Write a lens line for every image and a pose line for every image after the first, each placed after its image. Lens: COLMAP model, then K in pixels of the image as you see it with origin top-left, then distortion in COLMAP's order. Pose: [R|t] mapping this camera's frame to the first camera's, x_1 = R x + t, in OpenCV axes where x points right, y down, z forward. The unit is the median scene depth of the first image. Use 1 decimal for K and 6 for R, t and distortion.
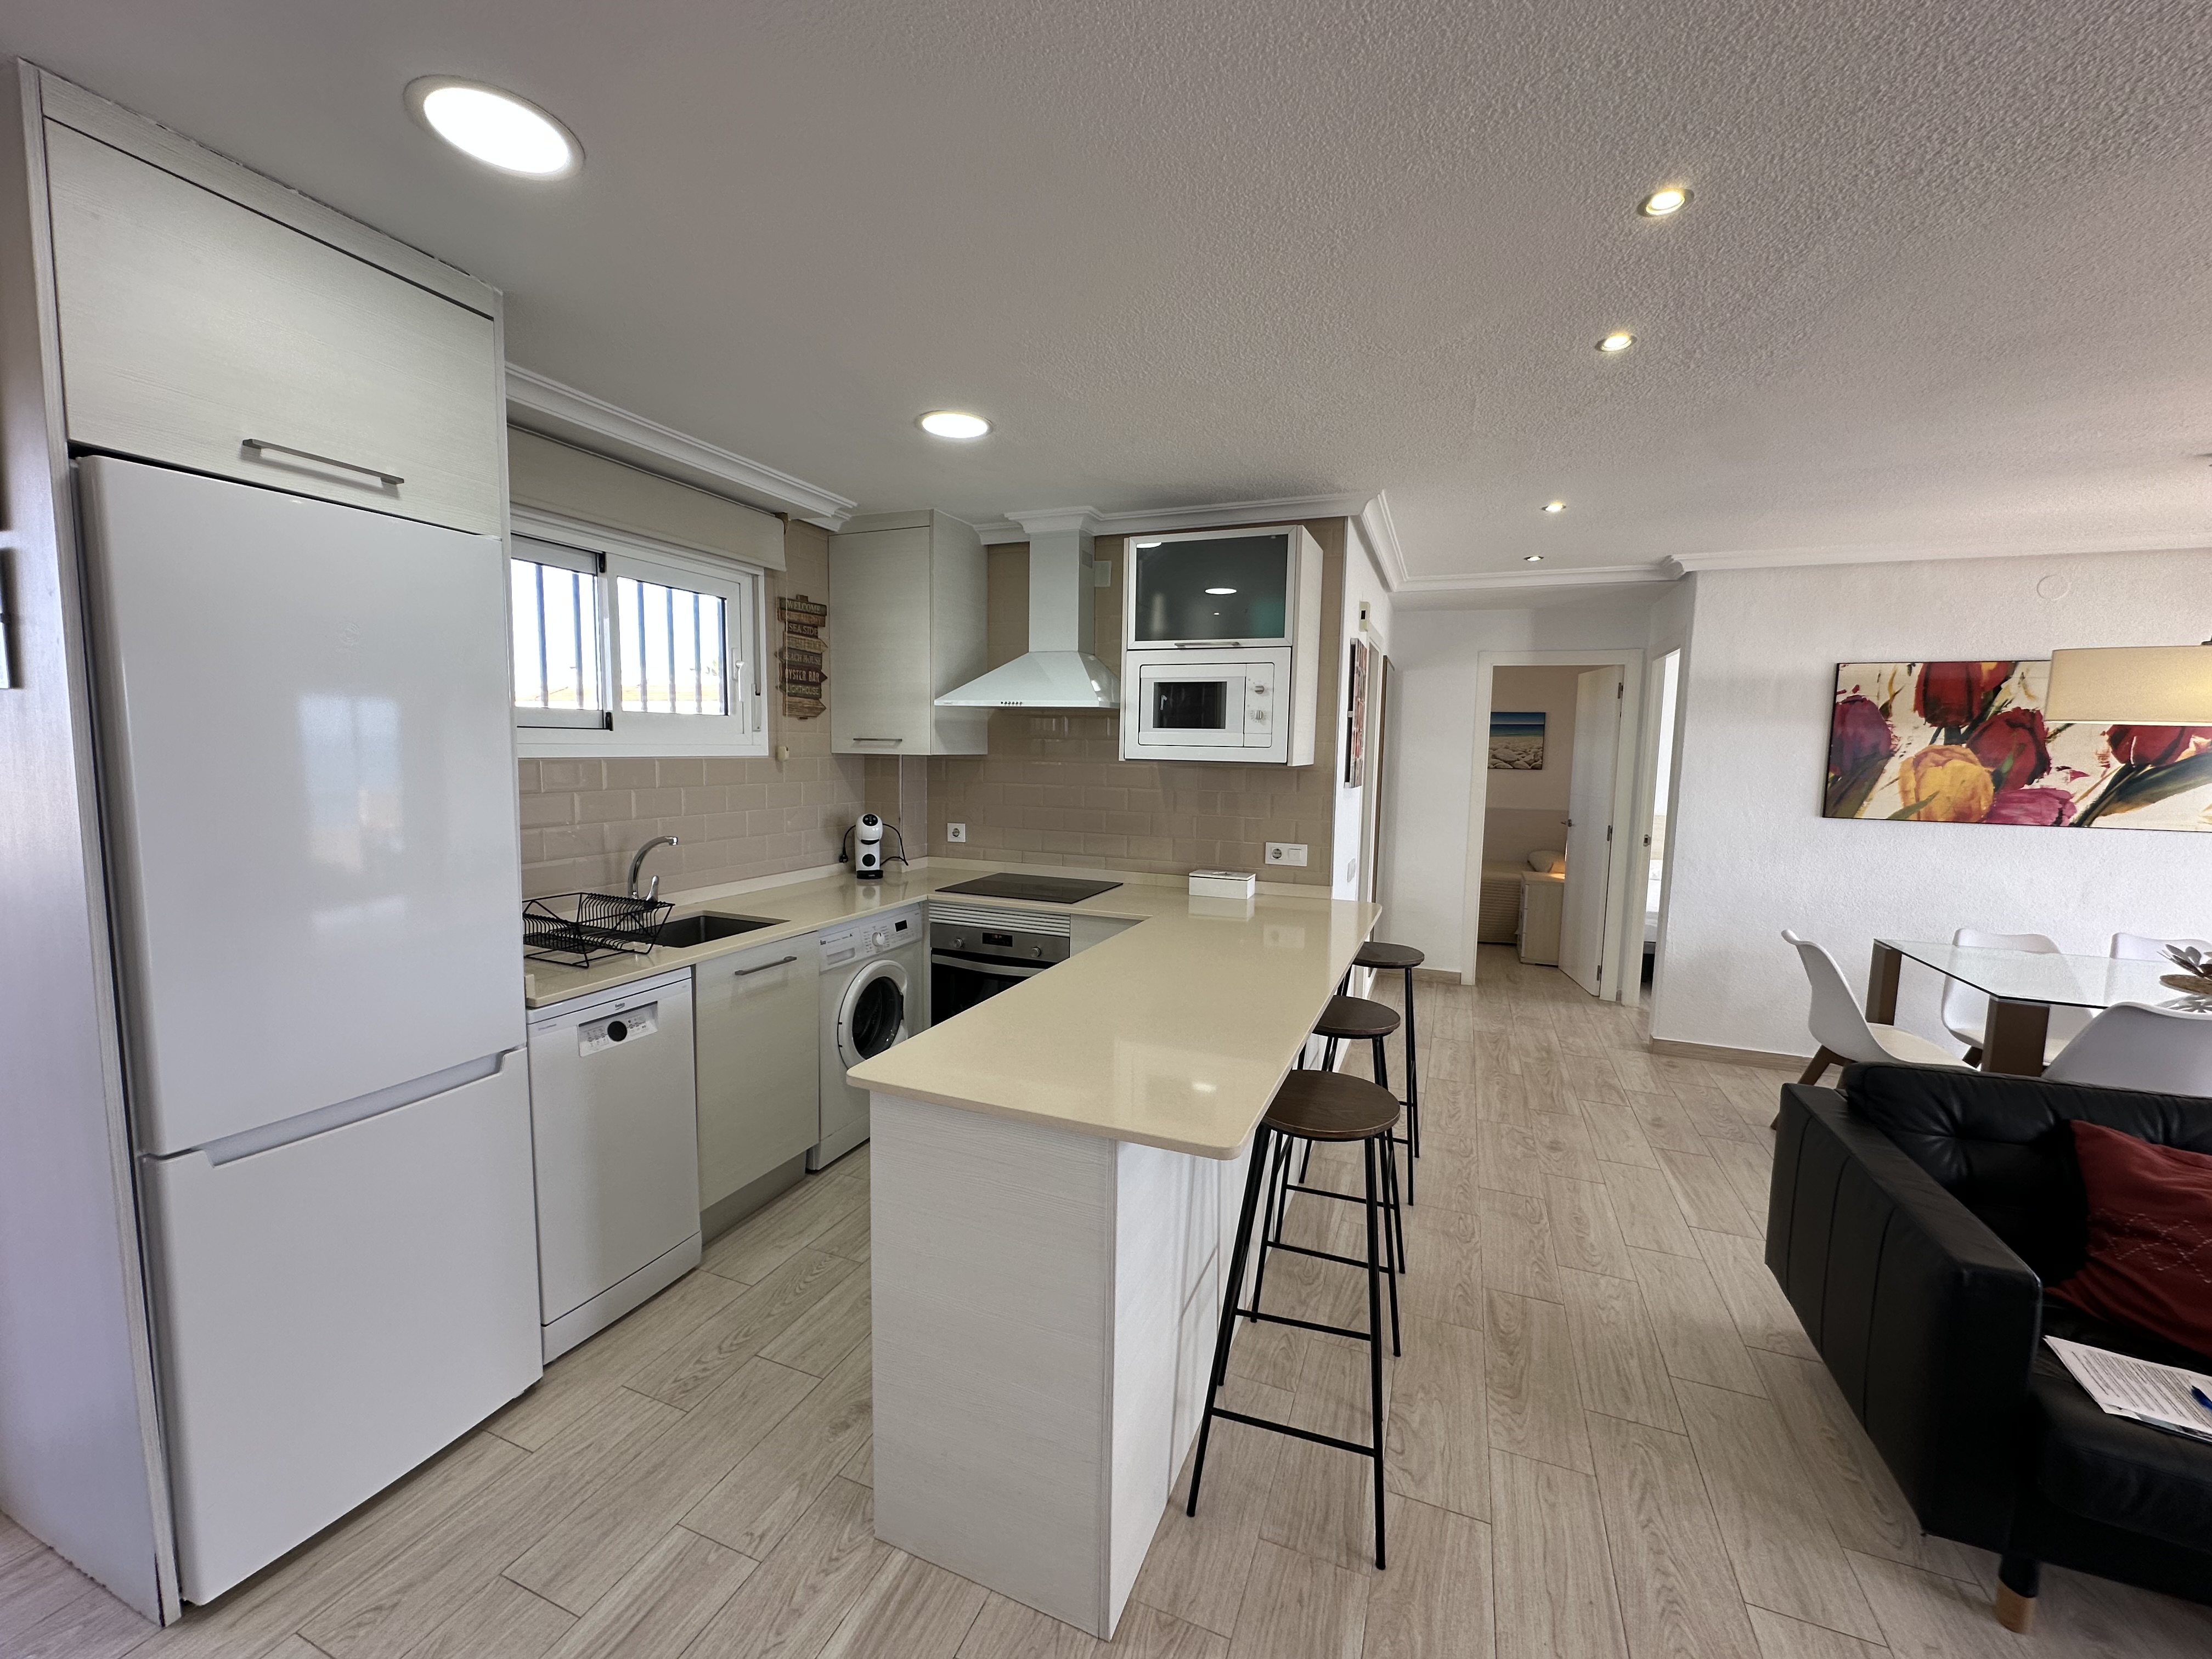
lens RADIAL K [[882.8, 0, 1109.2], [0, 882.8, 823.7], [0, 0, 1]] dist [-0.000313, -0.000036]
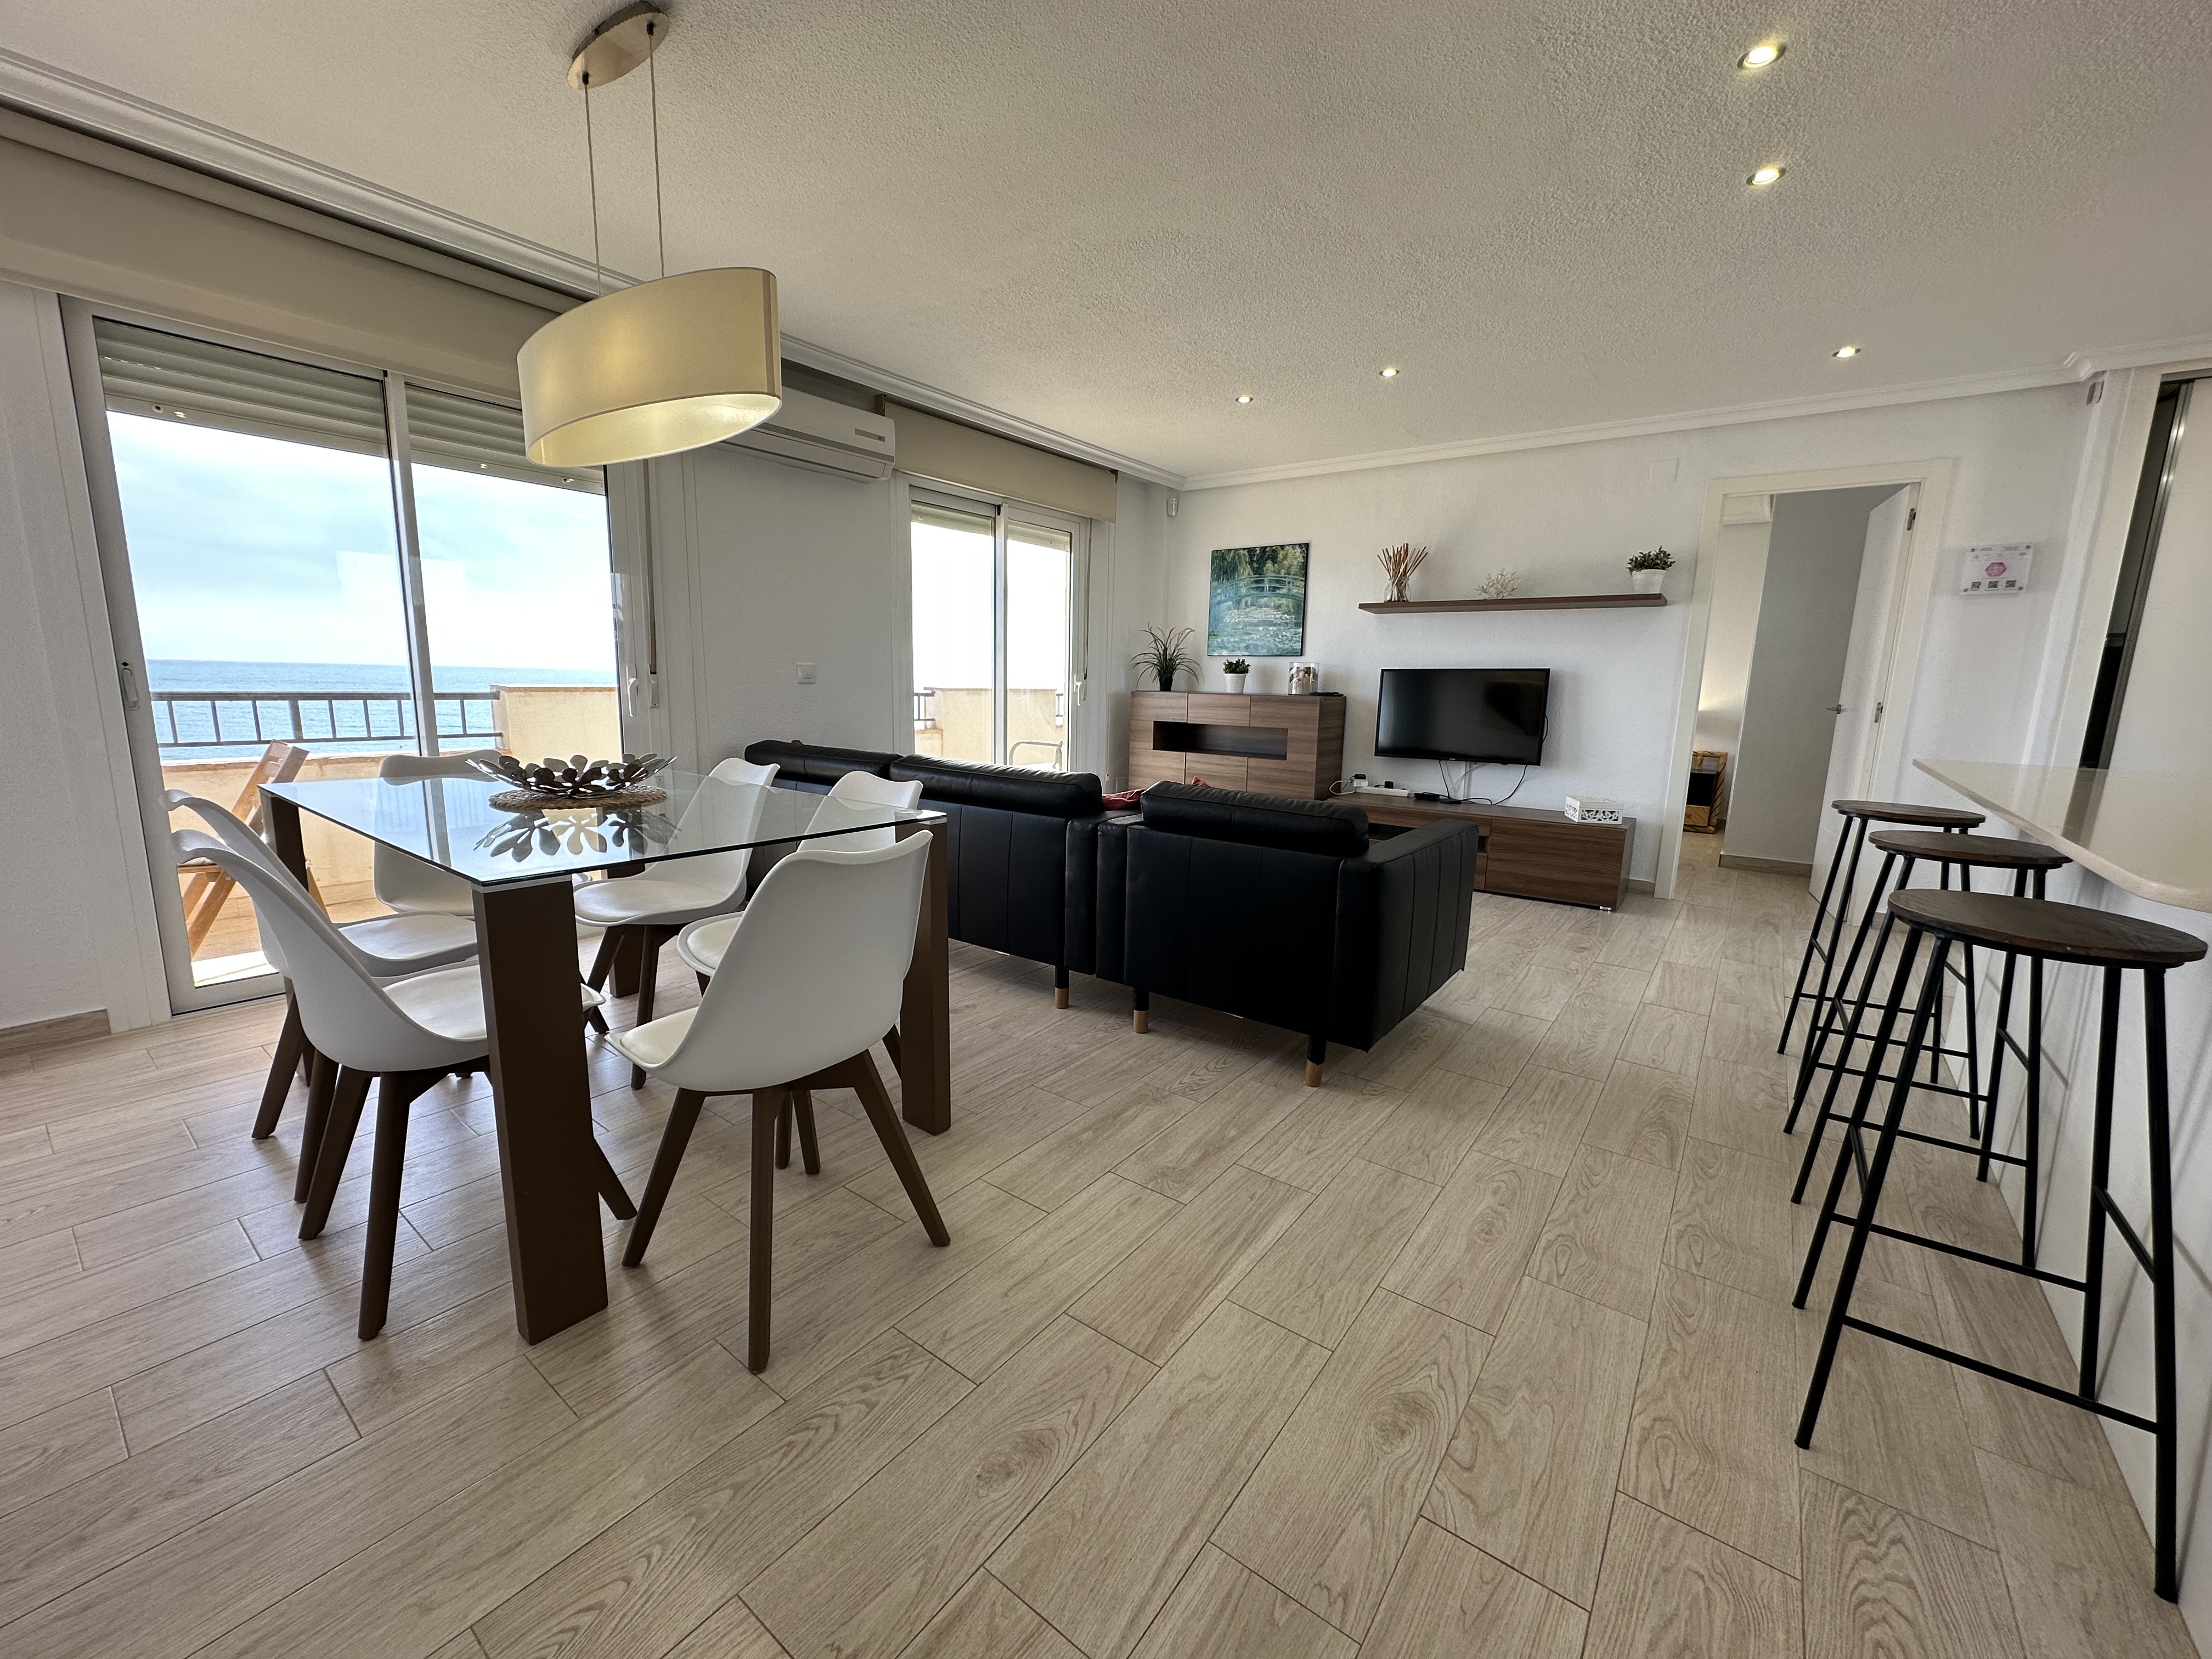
lens RADIAL K [[882.8, 0, 1109.2], [0, 882.8, 823.7], [0, 0, 1]] dist [-0.000313, -0.000036]
pose [[-0.964936, -0.088897, 0.246974, 0.583205], [-0.022849, 0.965780, 0.258353, 0.007475], [-0.261489, 0.243651, -0.933947, 1.400515]]
